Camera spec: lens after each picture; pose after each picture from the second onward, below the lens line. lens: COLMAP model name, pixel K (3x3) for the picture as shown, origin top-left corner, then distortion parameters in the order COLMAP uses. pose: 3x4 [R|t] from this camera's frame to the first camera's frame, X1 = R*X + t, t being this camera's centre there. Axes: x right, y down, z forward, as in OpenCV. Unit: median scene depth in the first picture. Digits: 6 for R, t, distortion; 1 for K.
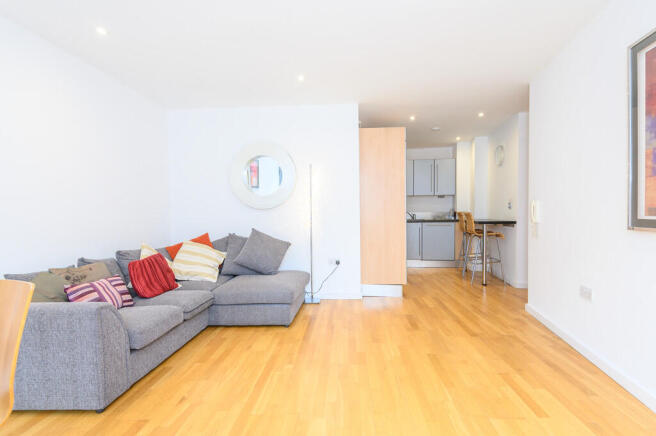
lens RADIAL K [[300.7, 0, 342.4], [0, 300.7, 220.6], [0, 0, 1]] dist [0.003396, -0.006896]
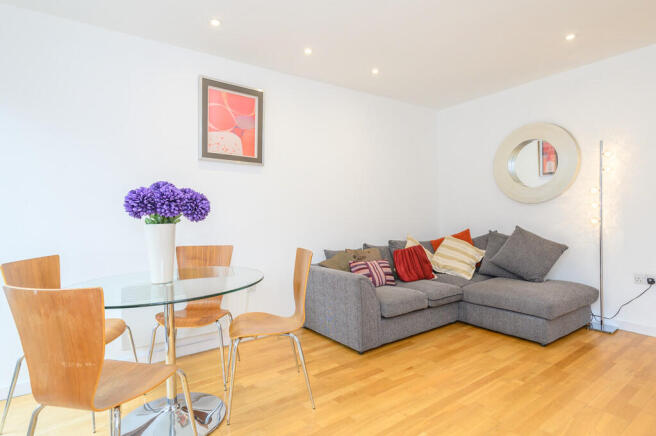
lens RADIAL K [[353.0, 0, 328.0], [0, 353.0, 218.0], [0, 0, 1]] dist [-0.002816, -0.001016]
pose [[0.596389, 0.018151, -0.802491, 0.256516], [-0.009890, 0.999835, 0.015264, -0.009516], [0.802635, -0.001167, 0.596470, -0.062021]]
